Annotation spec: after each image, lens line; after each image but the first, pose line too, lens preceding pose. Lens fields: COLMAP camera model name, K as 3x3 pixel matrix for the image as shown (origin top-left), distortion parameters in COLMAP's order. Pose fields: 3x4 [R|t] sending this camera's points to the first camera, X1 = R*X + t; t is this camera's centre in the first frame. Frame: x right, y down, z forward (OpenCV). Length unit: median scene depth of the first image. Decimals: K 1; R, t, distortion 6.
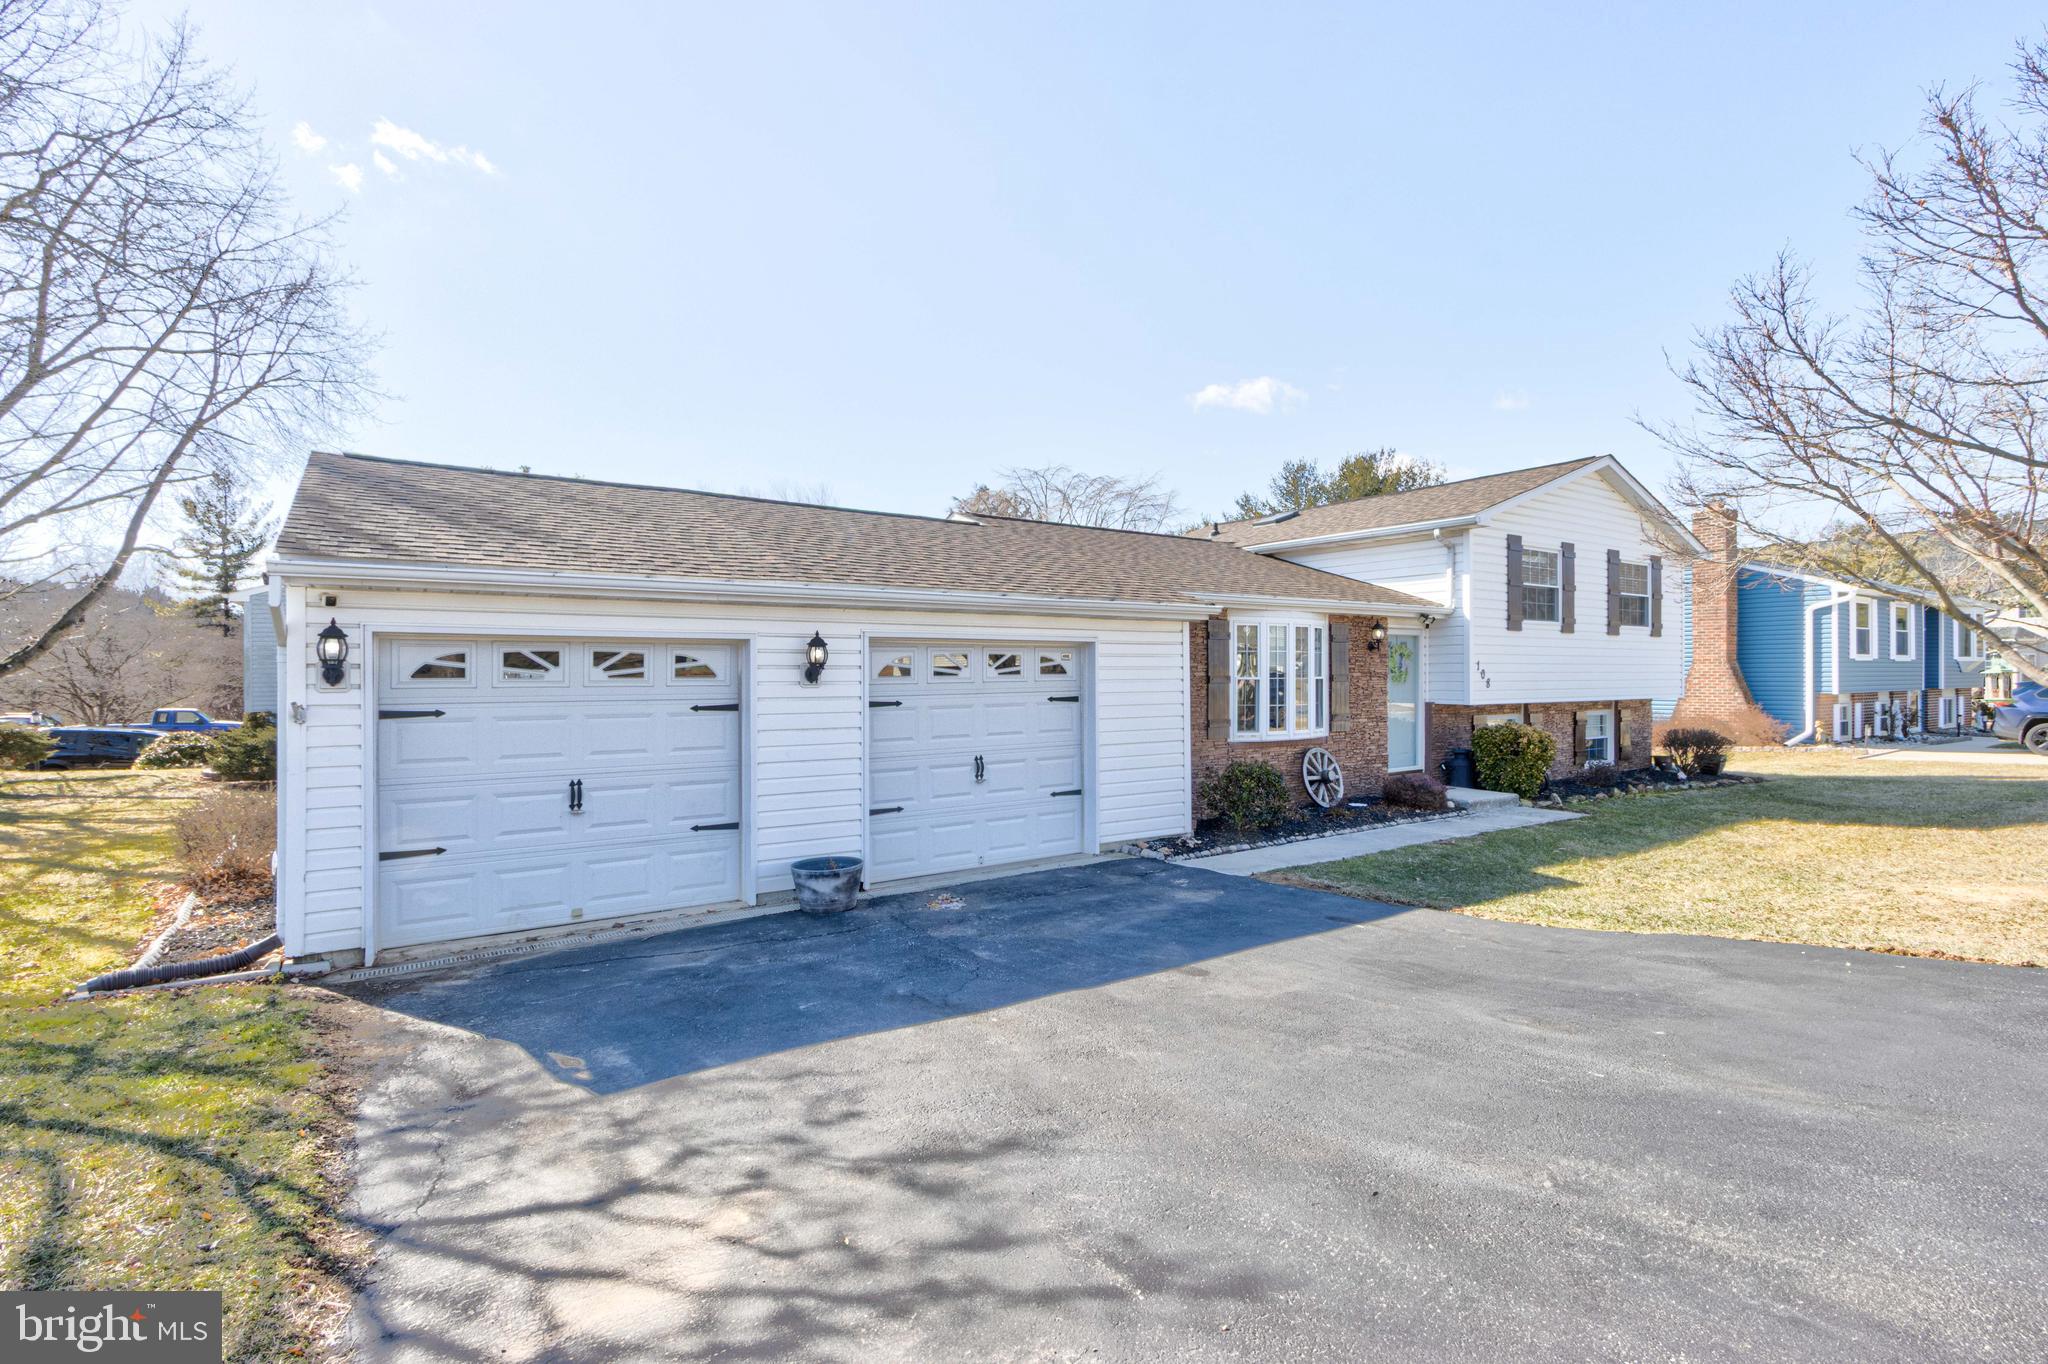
lens RADIAL K [[956.4, 0, 1012.2], [0, 956.4, 675.0], [0, 0, 1]] dist [0.000900, 0.000233]
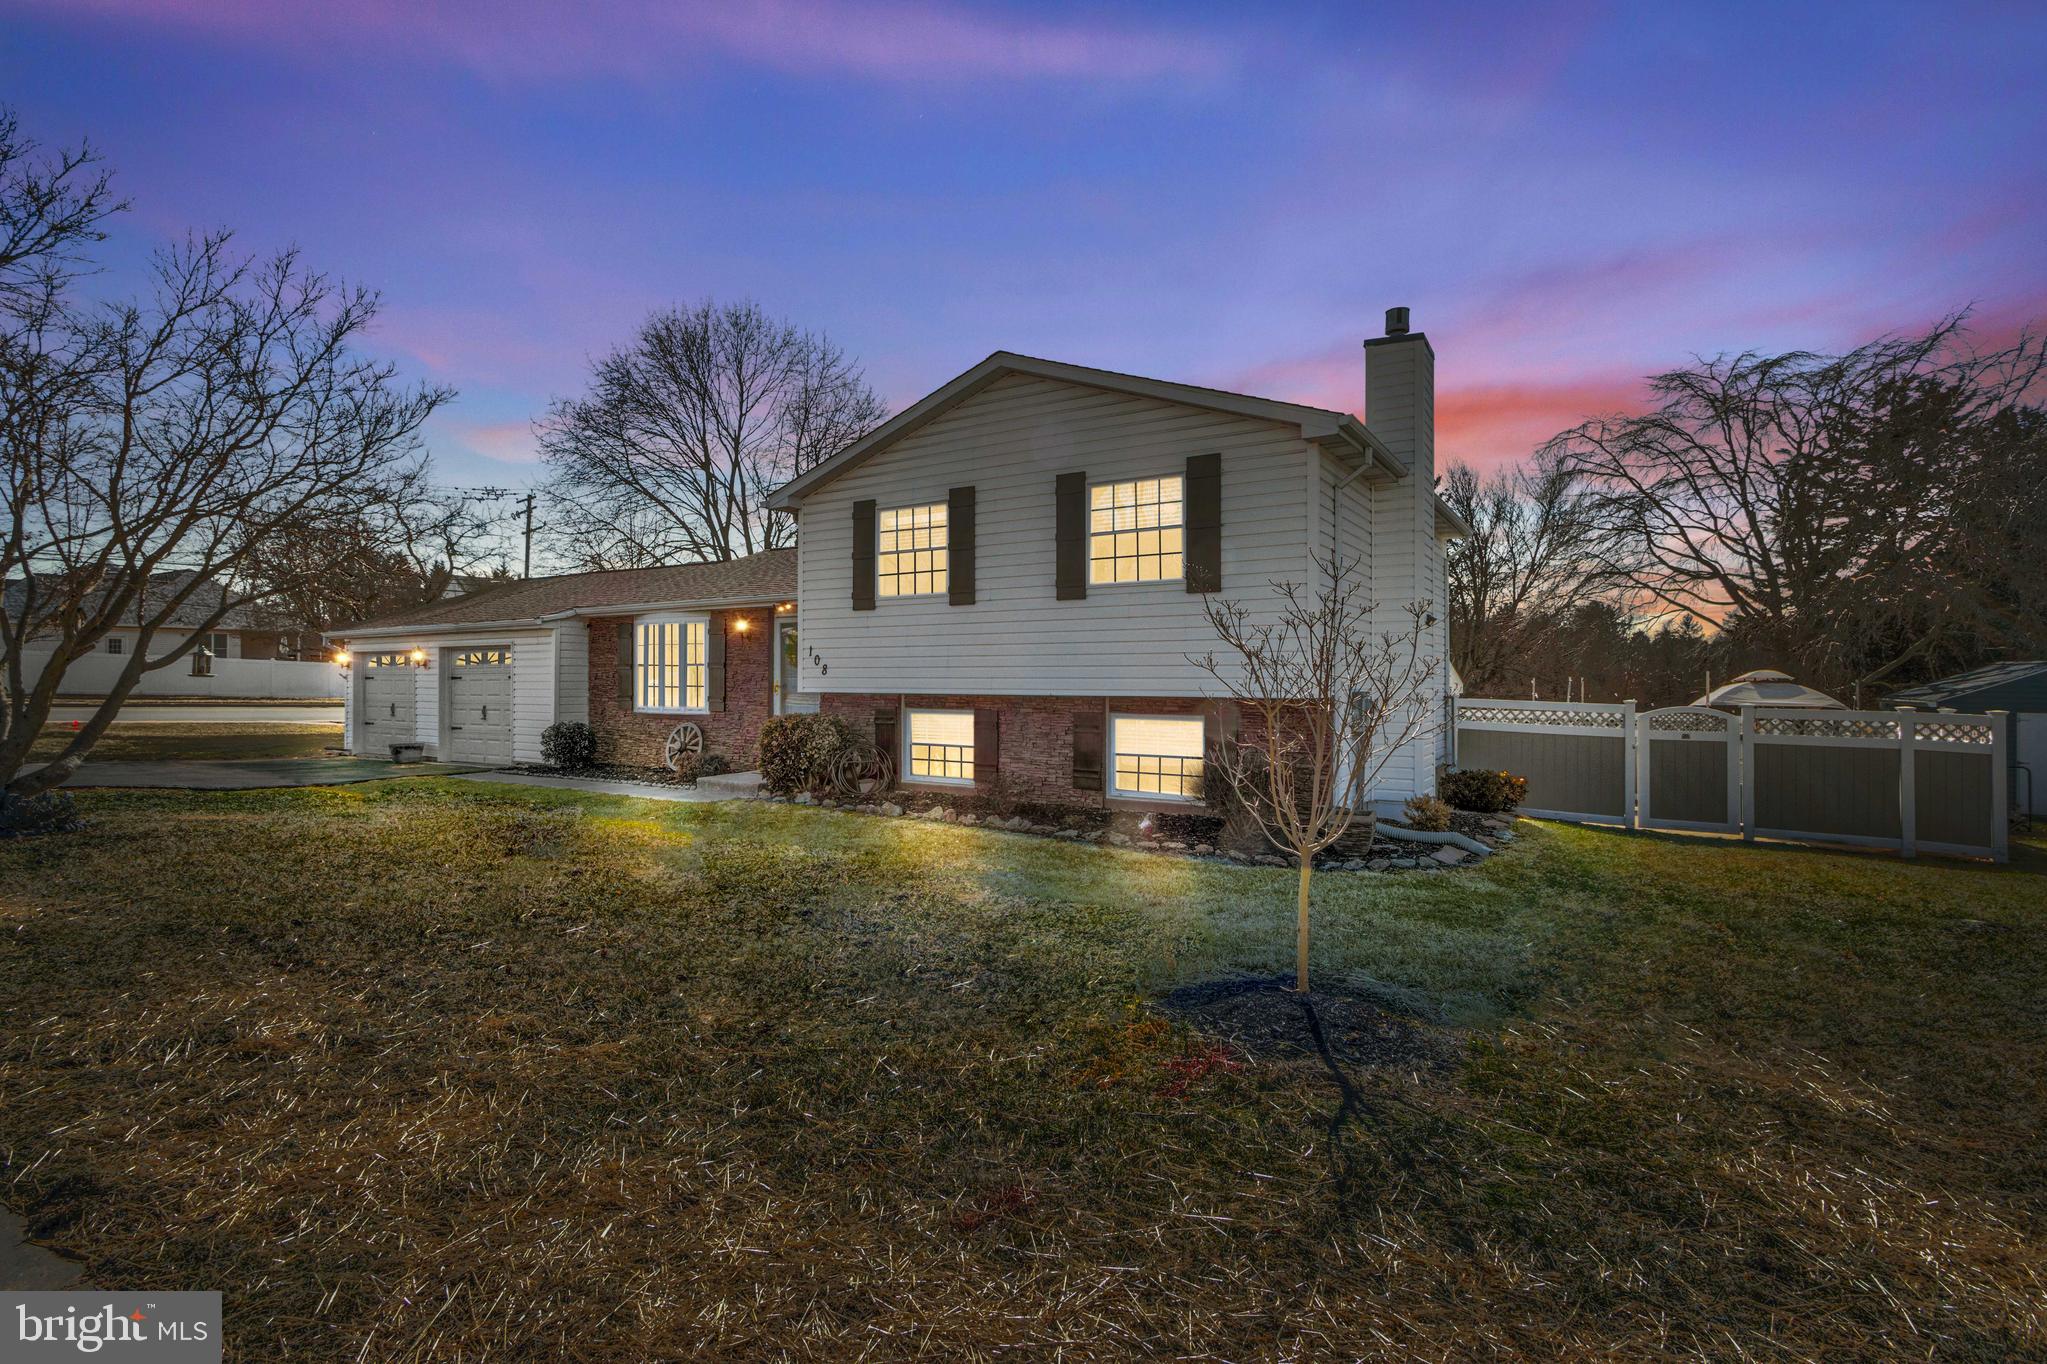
lens RADIAL K [[955.9, 0, 1011.7], [0, 955.9, 675.0], [0, 0, 1]] dist [0.000900, 0.000233]
pose [[0.412816, 0.001035, -0.910814, 1.627765], [0.000924, 0.999998, 0.001555, 0.014203], [0.910814, -0.001484, 0.412814, 0.894762]]
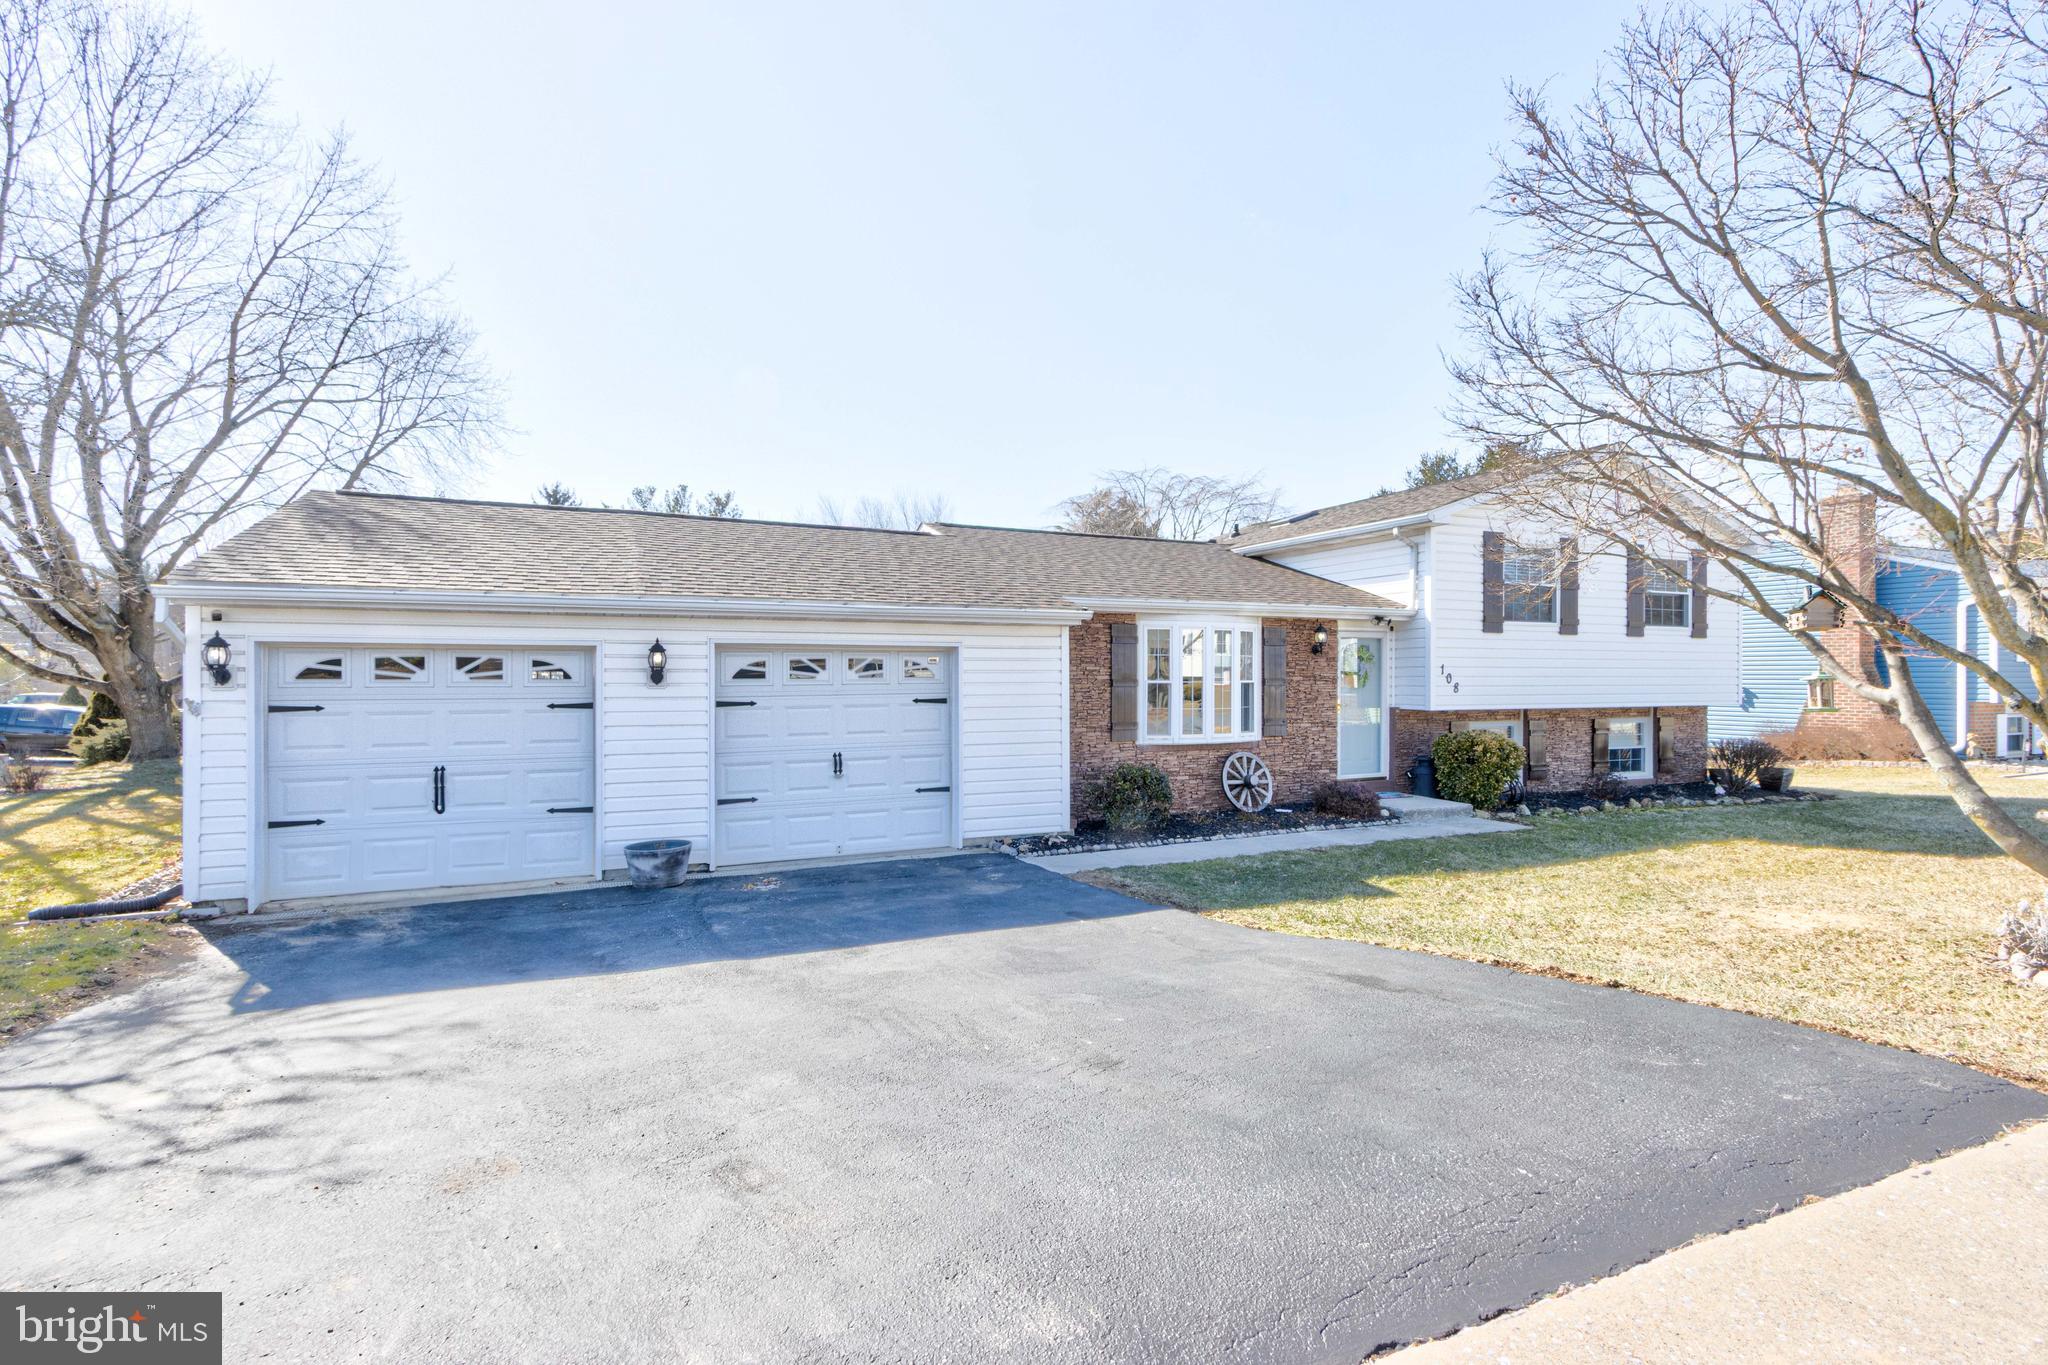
lens RADIAL K [[956.4, 0, 1012.2], [0, 956.4, 675.5], [0, 0, 1]] dist [0.000900, 0.000233]
pose [[0.984285, 0.002661, -0.176565, 0.264351], [-0.002949, 0.999995, -0.001367, -0.001316], [0.176561, 0.001867, 0.984288, -0.020604]]
